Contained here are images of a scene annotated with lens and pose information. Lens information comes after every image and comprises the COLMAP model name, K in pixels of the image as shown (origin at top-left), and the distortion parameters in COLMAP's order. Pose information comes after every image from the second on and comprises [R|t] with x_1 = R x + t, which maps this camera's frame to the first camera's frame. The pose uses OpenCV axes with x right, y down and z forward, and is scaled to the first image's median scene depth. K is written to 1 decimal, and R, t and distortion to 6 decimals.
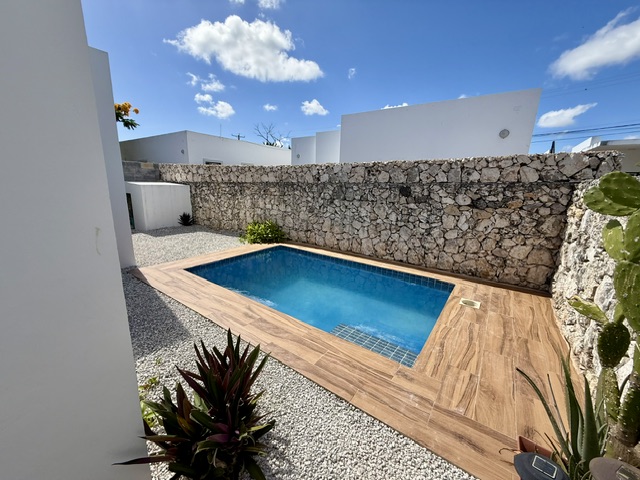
lens RADIAL K [[253.7, 0, 317.6], [0, 253.7, 240.4], [0, 0, 1]] dist [0.001100, 0.000339]
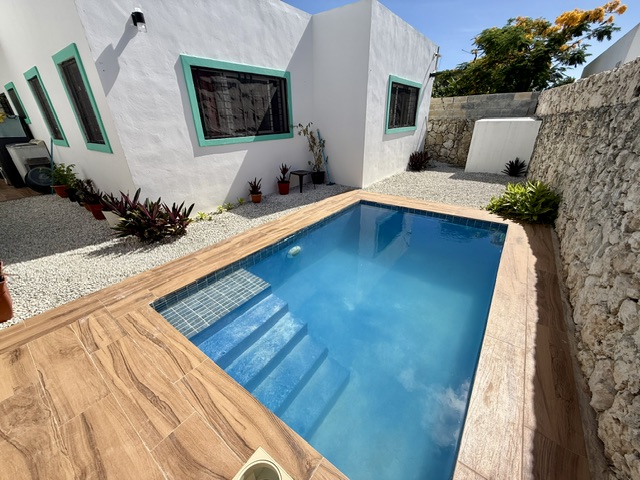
lens RADIAL K [[253.7, 0, 318.6], [0, 253.7, 239.4], [0, 0, 1]] dist [0.001100, 0.000339]
pose [[-0.009547, 0.401452, -0.915830, 1.040391], [-0.206828, 0.895274, 0.394597, -0.236824], [0.978331, 0.193187, 0.074484, 1.344642]]
